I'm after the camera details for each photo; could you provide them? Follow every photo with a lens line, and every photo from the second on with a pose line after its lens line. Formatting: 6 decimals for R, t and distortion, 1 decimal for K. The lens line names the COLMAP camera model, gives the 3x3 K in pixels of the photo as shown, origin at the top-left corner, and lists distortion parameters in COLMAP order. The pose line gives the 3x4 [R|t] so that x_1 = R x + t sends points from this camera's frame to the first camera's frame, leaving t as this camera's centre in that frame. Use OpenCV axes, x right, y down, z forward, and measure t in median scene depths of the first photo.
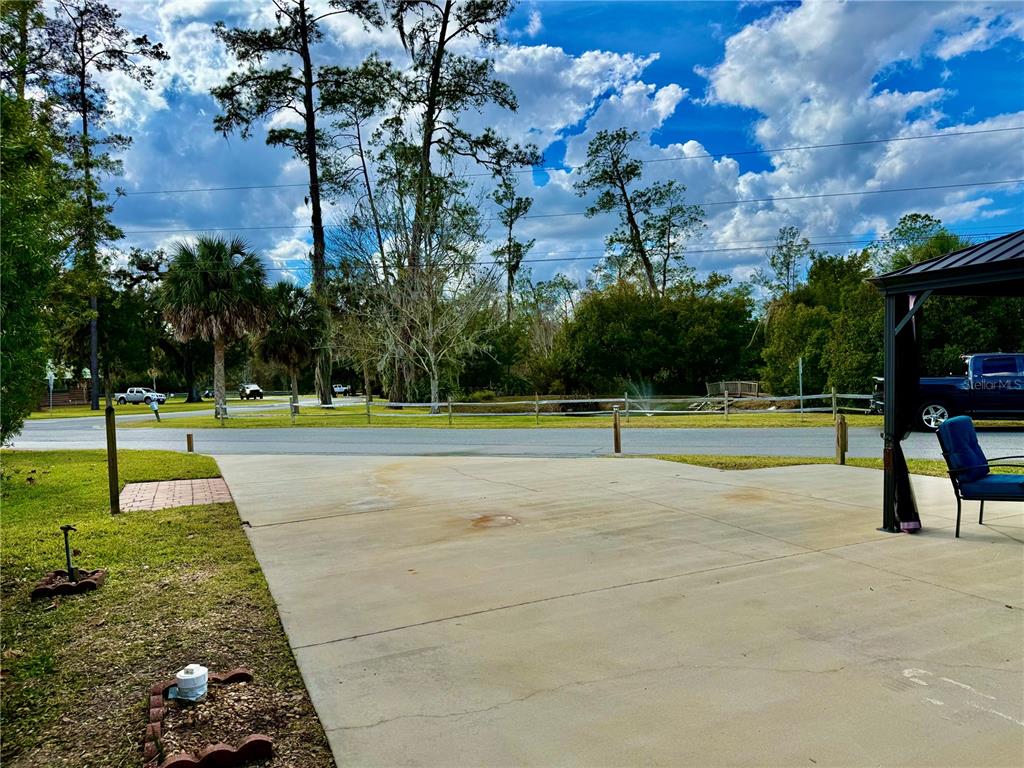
lens RADIAL K [[723.9, 0, 513.1], [0, 723.9, 397.9], [0, 0, 1]] dist [0.056143, -0.068721]
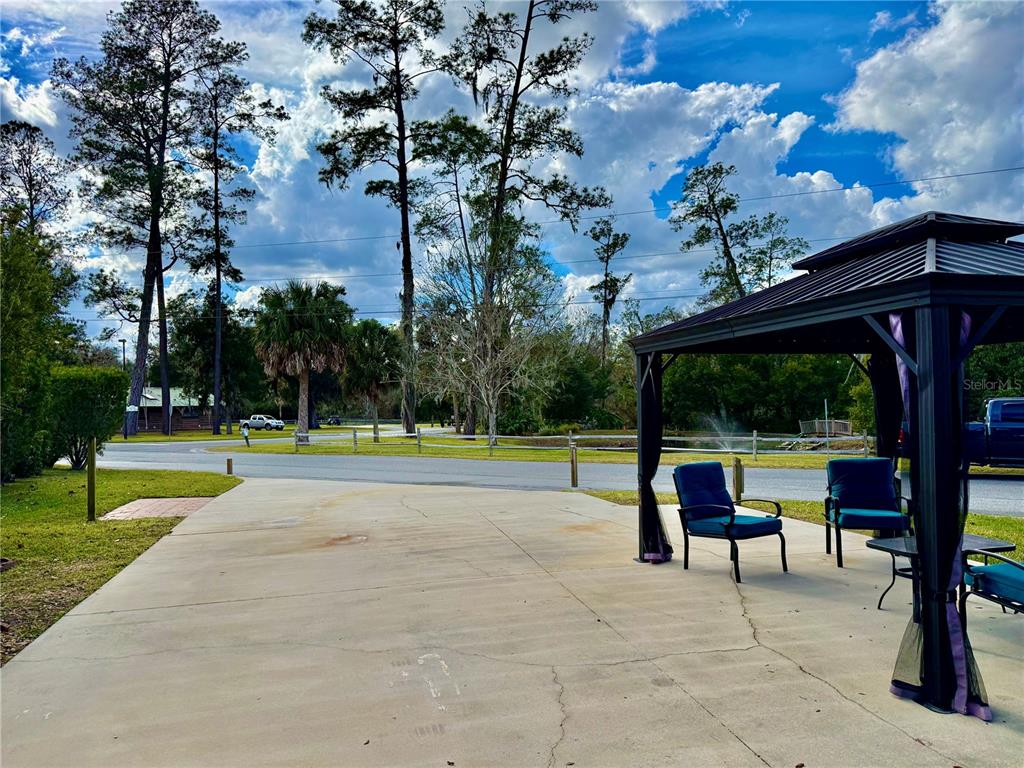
lens RADIAL K [[722.0, 0, 513.1], [0, 722.0, 397.4], [0, 0, 1]] dist [0.079759, -0.132110]
pose [[0.986125, 0.013362, -0.165468, 0.042551], [-0.020714, 0.998870, -0.042784, -0.001442], [0.164709, 0.045618, 0.985287, -0.012632]]
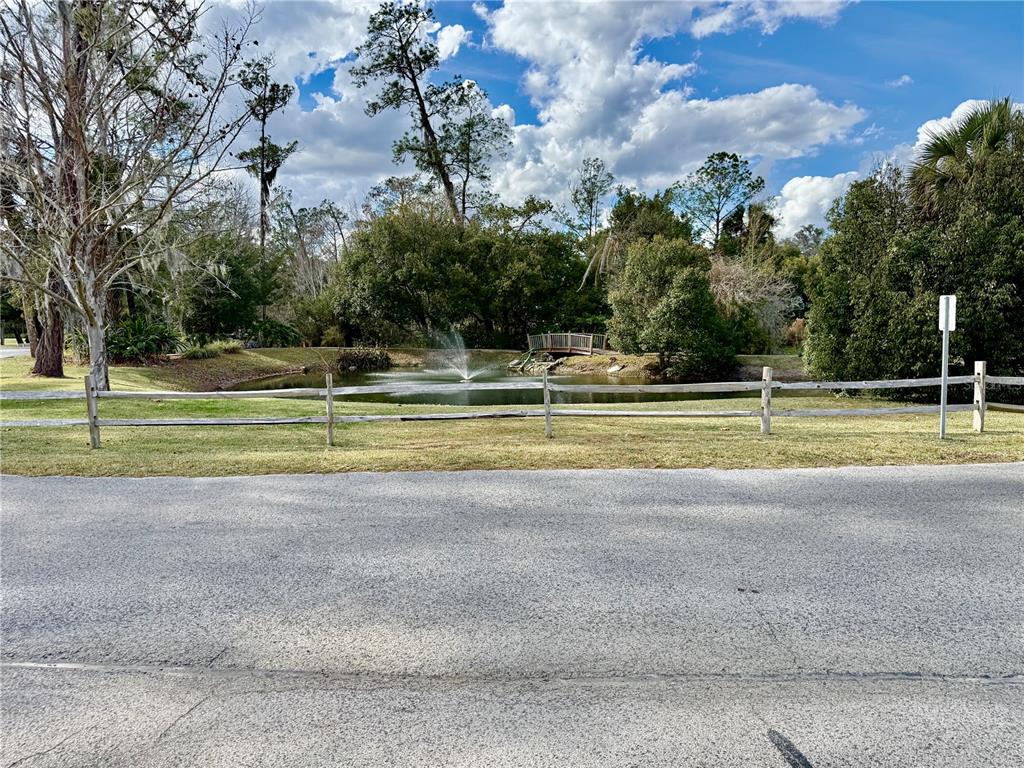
lens RADIAL K [[717.2, 0, 508.6], [0, 717.2, 378.6], [0, 0, 1]] dist [0.081157, -0.115599]
pose [[0.953041, -0.004628, 0.302806, 0.010687], [-0.009945, 0.998866, 0.046569, -0.007636], [-0.302678, -0.047393, 0.951914, 0.221911]]
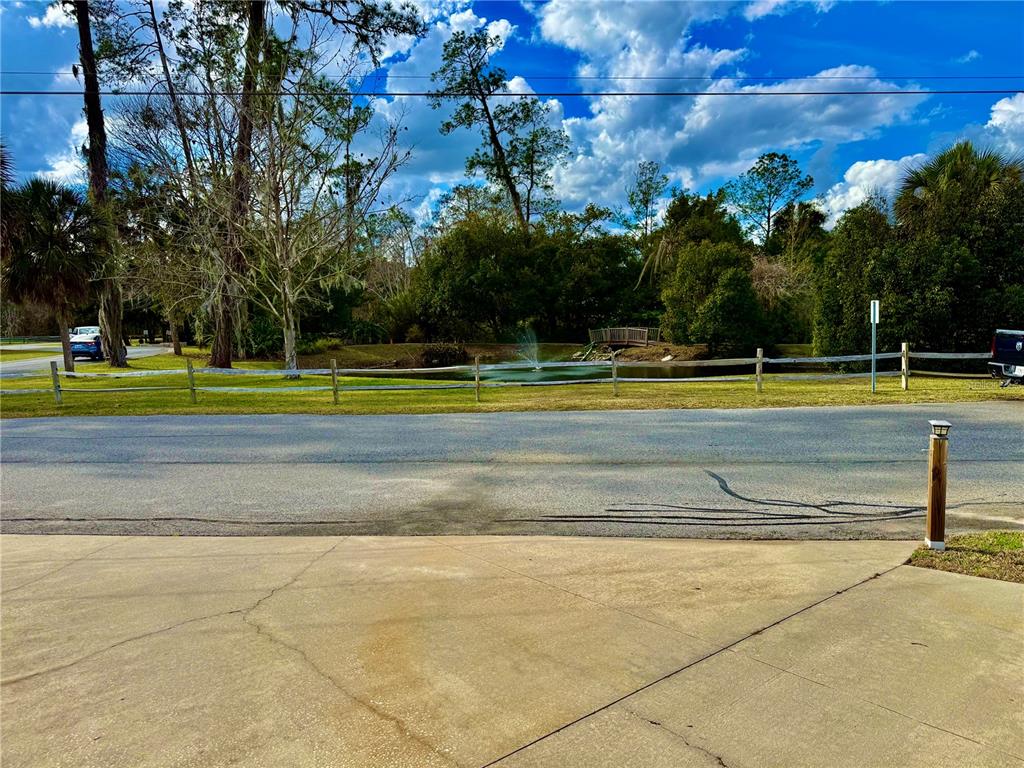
lens RADIAL K [[722.0, 0, 513.1], [0, 722.0, 397.4], [0, 0, 1]] dist [0.079759, -0.132110]
pose [[0.970327, -0.023083, 0.240694, -0.033108], [0.004407, 0.996956, 0.077843, -0.005701], [-0.241758, -0.074472, 0.967475, 0.131720]]
